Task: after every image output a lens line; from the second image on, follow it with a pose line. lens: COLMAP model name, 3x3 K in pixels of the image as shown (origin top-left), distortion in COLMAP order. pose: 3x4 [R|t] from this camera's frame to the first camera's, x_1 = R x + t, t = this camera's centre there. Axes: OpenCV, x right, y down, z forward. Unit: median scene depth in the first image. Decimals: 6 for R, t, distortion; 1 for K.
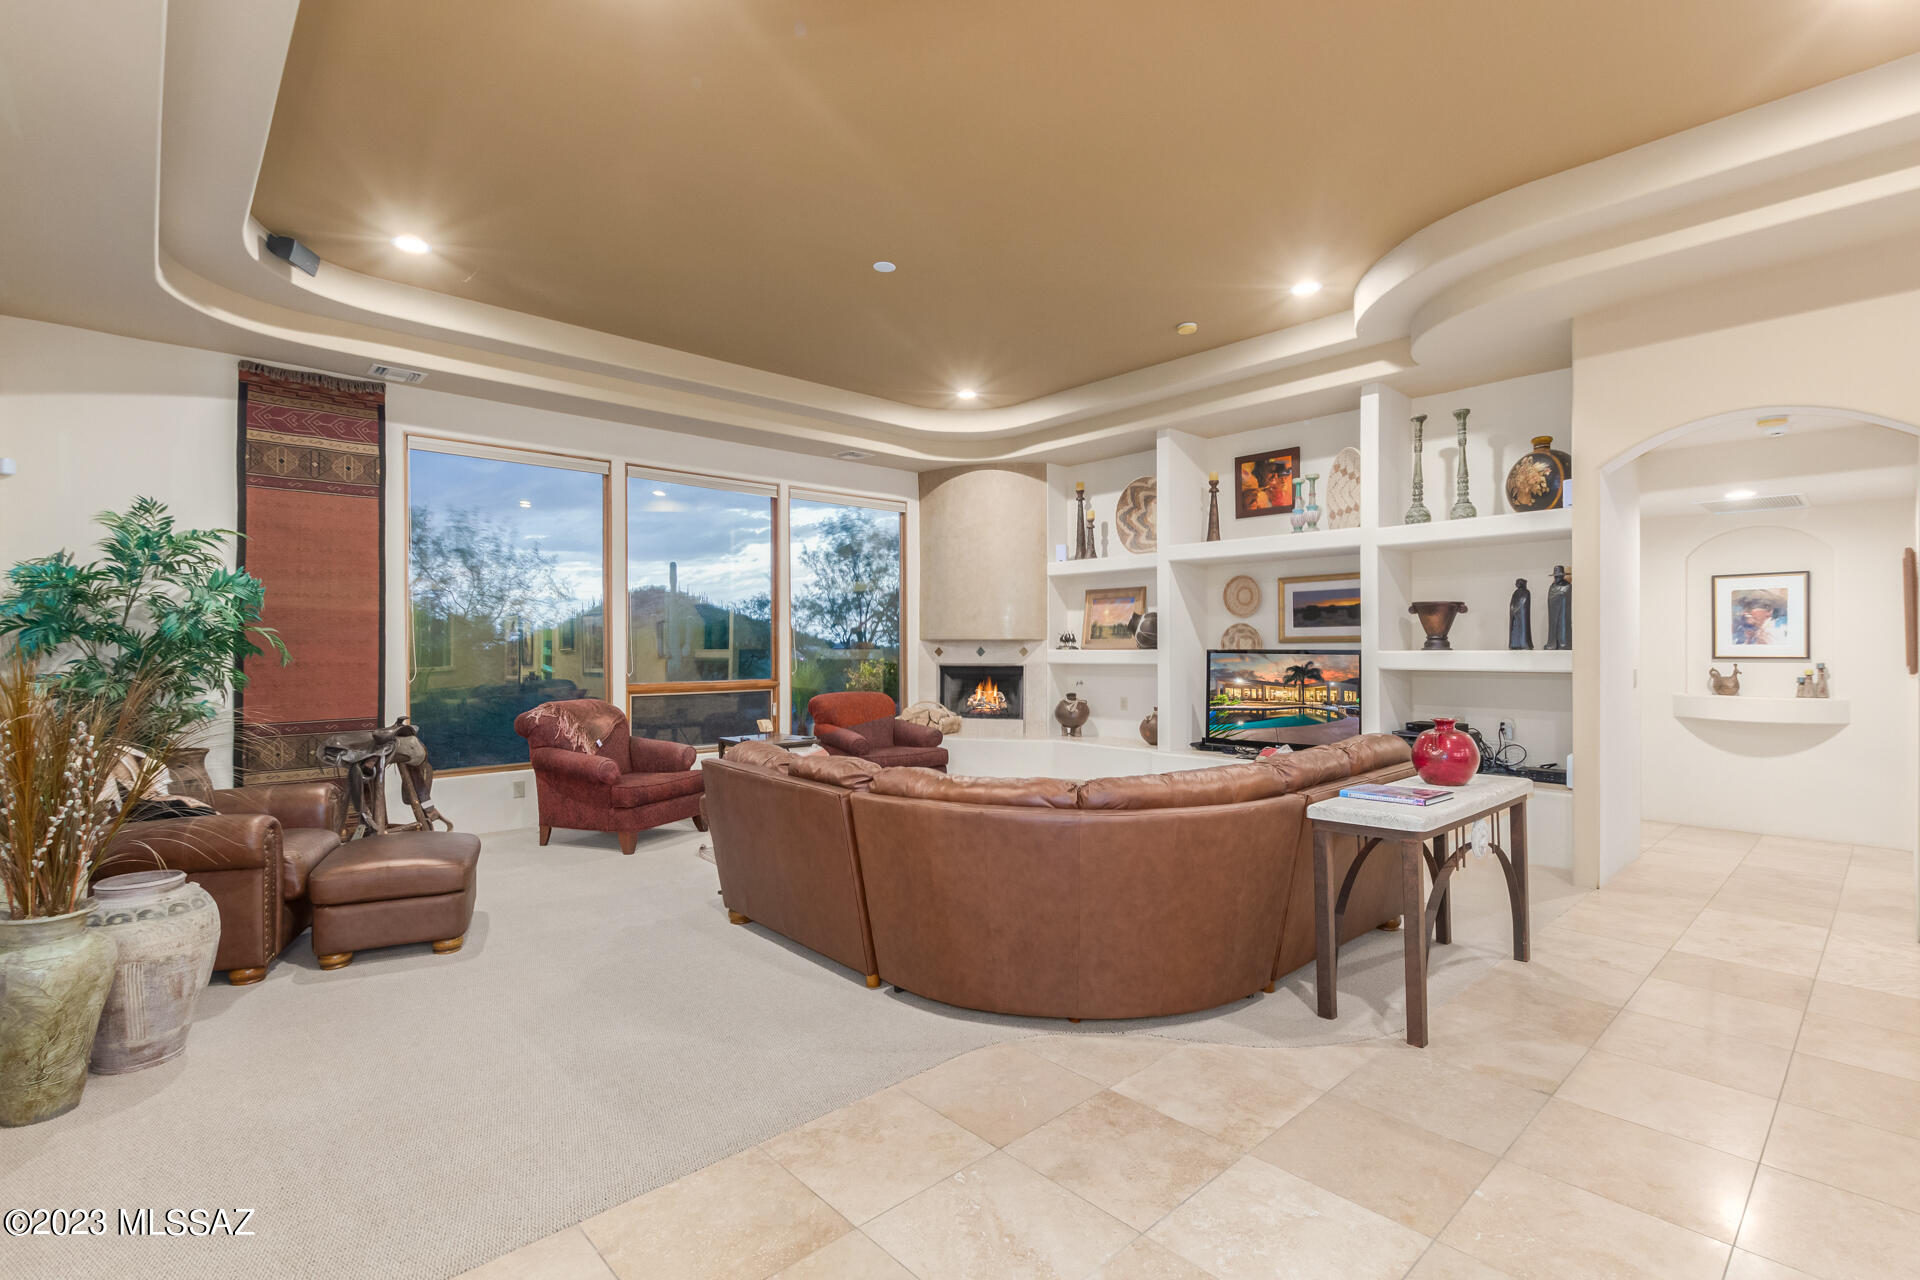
lens RADIAL K [[876.1, 0, 960.0], [0, 876.1, 640.0], [0, 0, 1]] dist [0.004967, -0.000366]
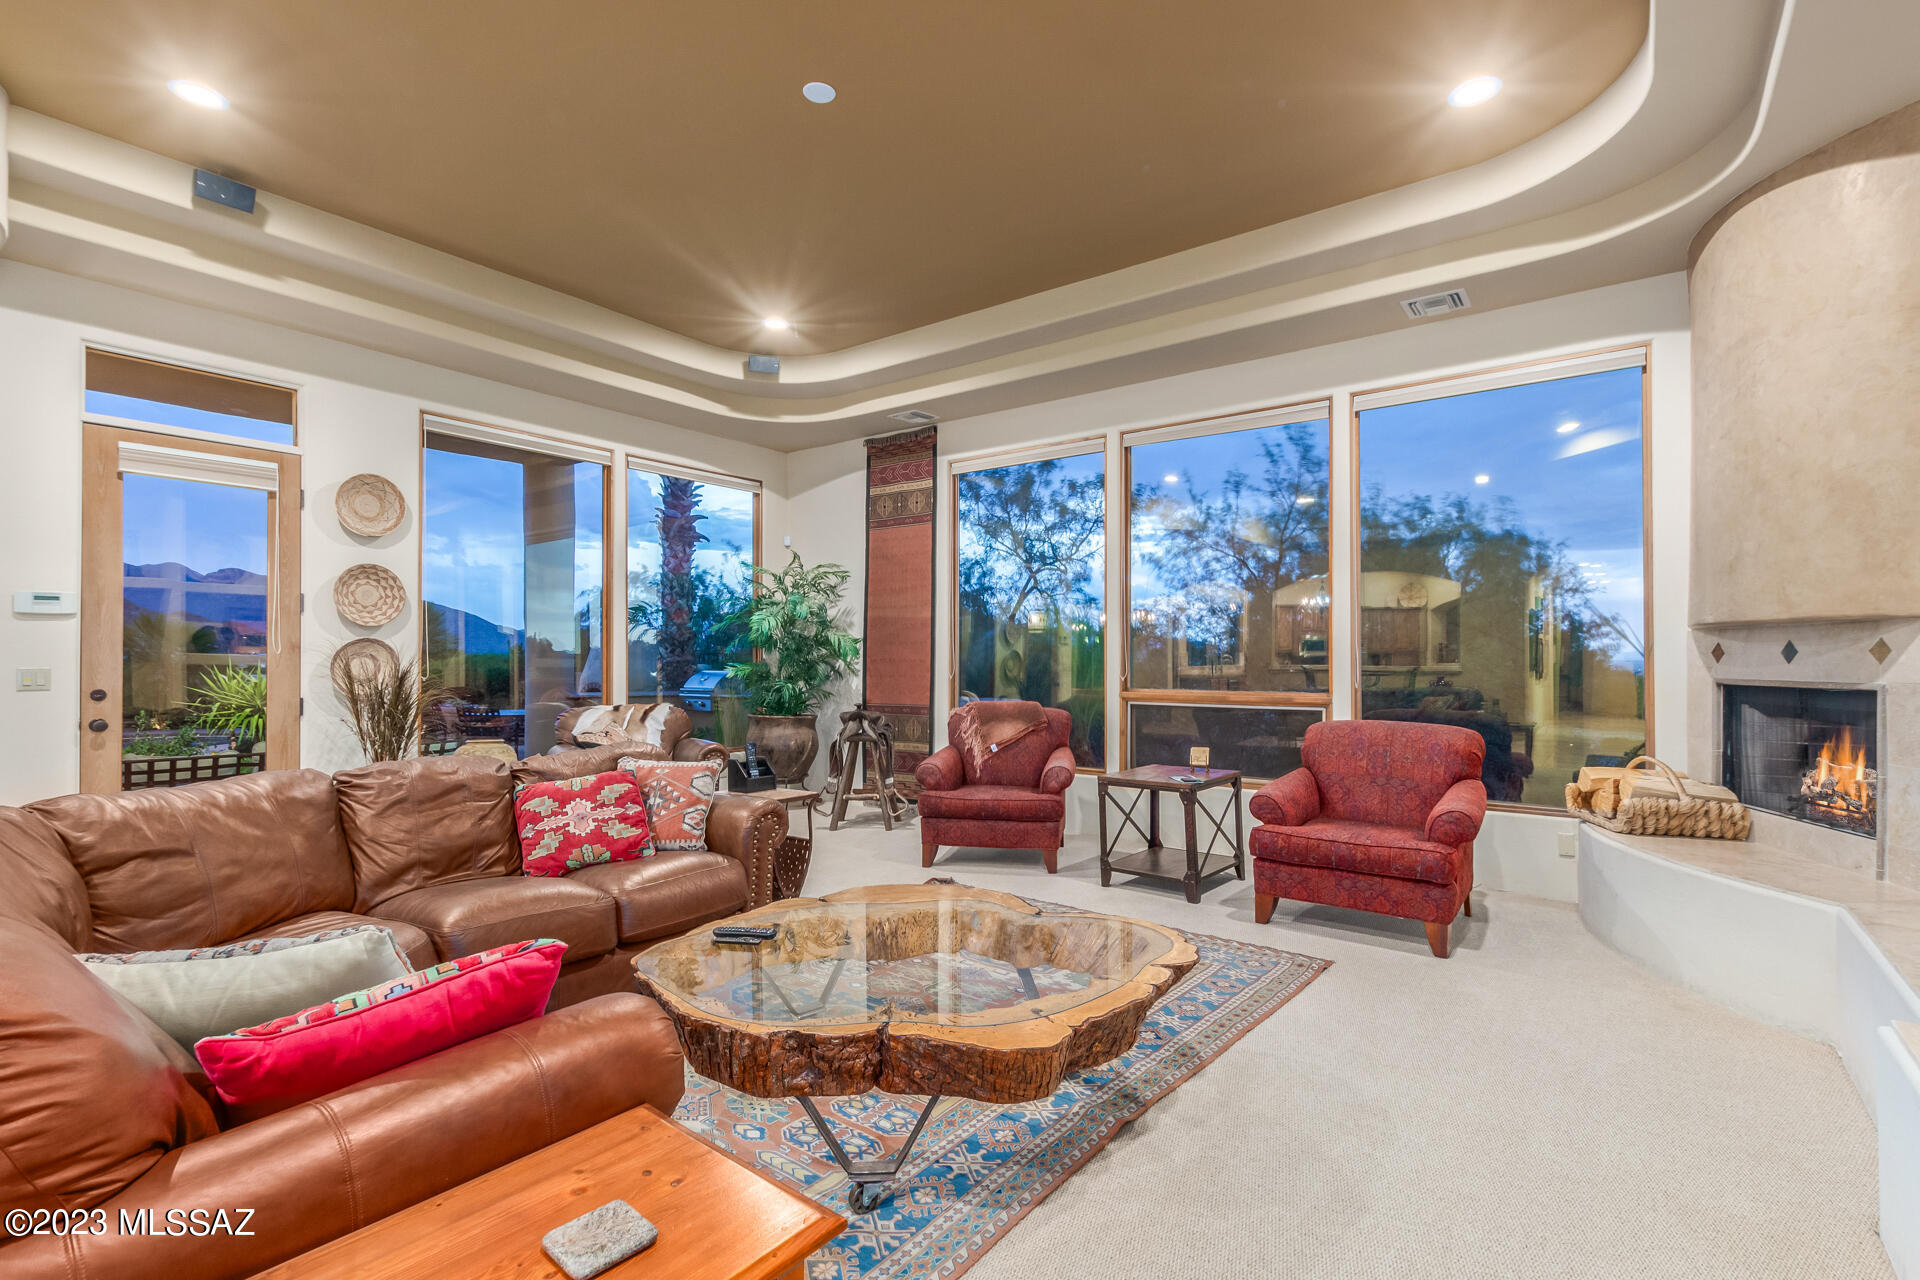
lens RADIAL K [[876.1, 0, 960.0], [0, 876.1, 640.0], [0, 0, 1]] dist [0.004967, -0.000366]
pose [[0.182465, -0.017375, -0.983059, 0.559966], [0.004598, 0.999848, -0.016818, 0.020782], [0.983202, -0.001452, 0.182517, 0.889351]]
